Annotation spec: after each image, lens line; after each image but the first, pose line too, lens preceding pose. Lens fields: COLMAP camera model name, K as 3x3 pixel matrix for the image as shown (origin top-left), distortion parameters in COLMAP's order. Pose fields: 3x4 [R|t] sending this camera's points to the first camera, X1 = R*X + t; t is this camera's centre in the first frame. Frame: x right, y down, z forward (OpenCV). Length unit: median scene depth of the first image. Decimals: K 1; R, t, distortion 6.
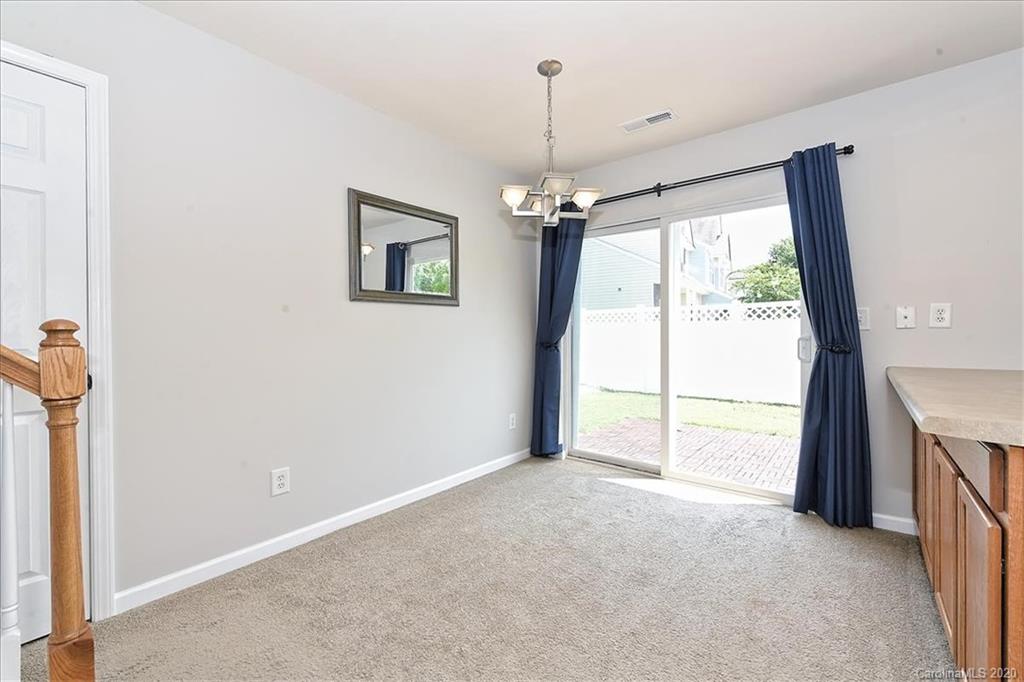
lens RADIAL K [[425.3, 0, 513.8], [0, 425.3, 337.2], [0, 0, 1]] dist [-0.000345, -0.000869]
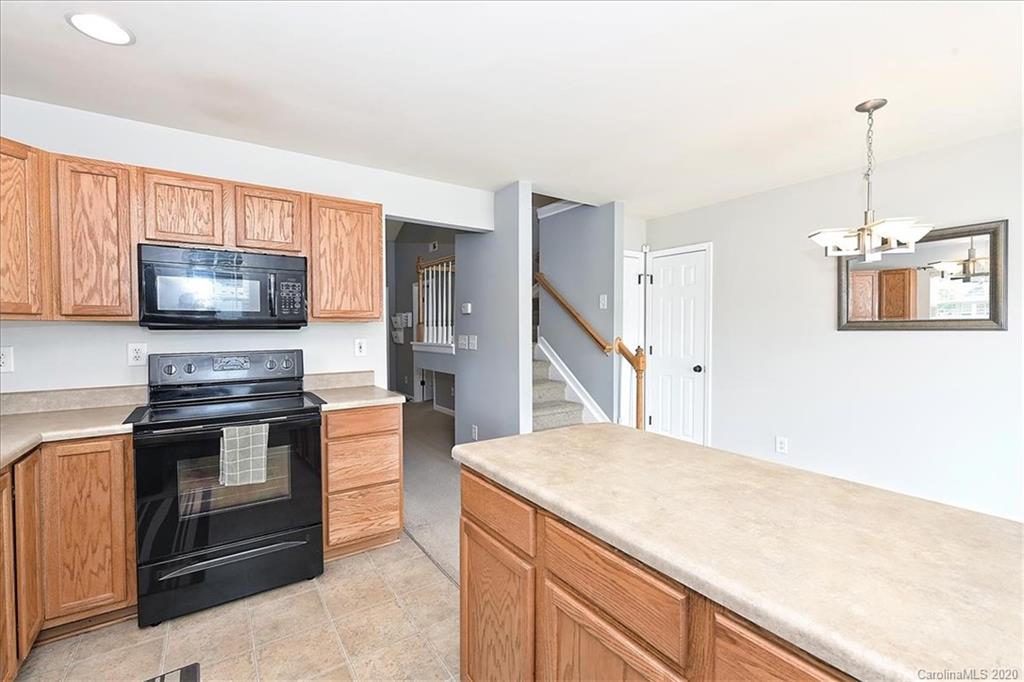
lens RADIAL K [[442.8, 0, 507.4], [0, 442.8, 336.4], [0, 0, 1]] dist [-0.000114, -0.000321]
pose [[-0.291548, 0.028272, -0.956138, 1.158073], [-0.004370, 0.999513, 0.030887, -0.102519], [0.956546, 0.013183, -0.291282, 0.429079]]
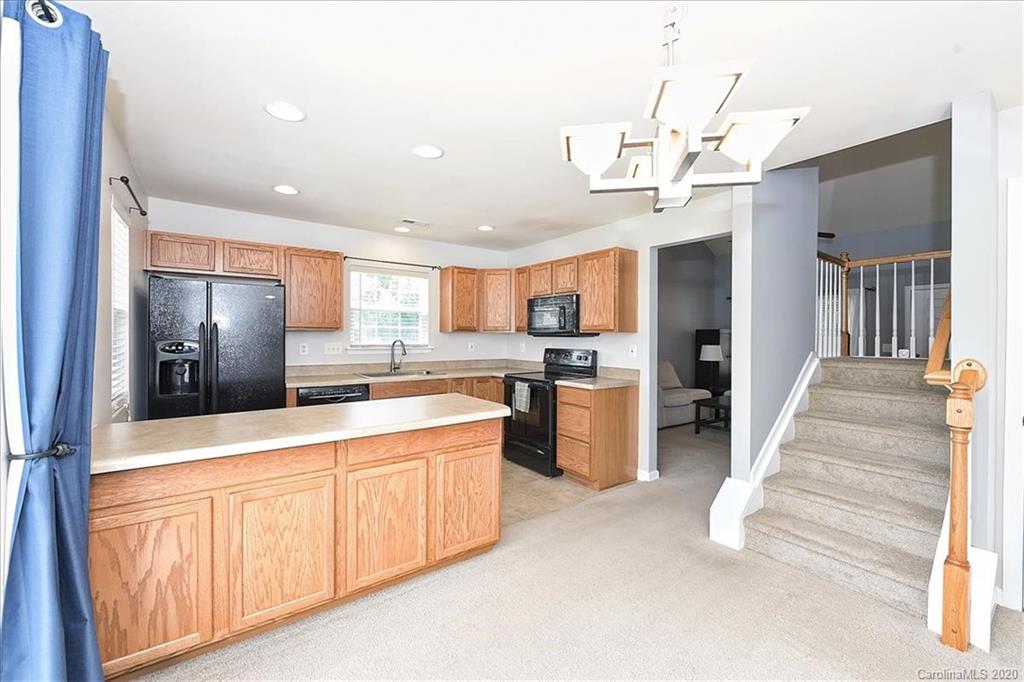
lens RADIAL K [[408.4, 0, 516.0], [0, 408.4, 338.2], [0, 0, 1]] dist [-0.001177, -0.000455]
pose [[-0.969155, 0.001105, 0.246451, 0.123346], [0.004496, 0.999903, 0.013198, -0.103446], [-0.246413, 0.013899, -0.969065, 1.289399]]
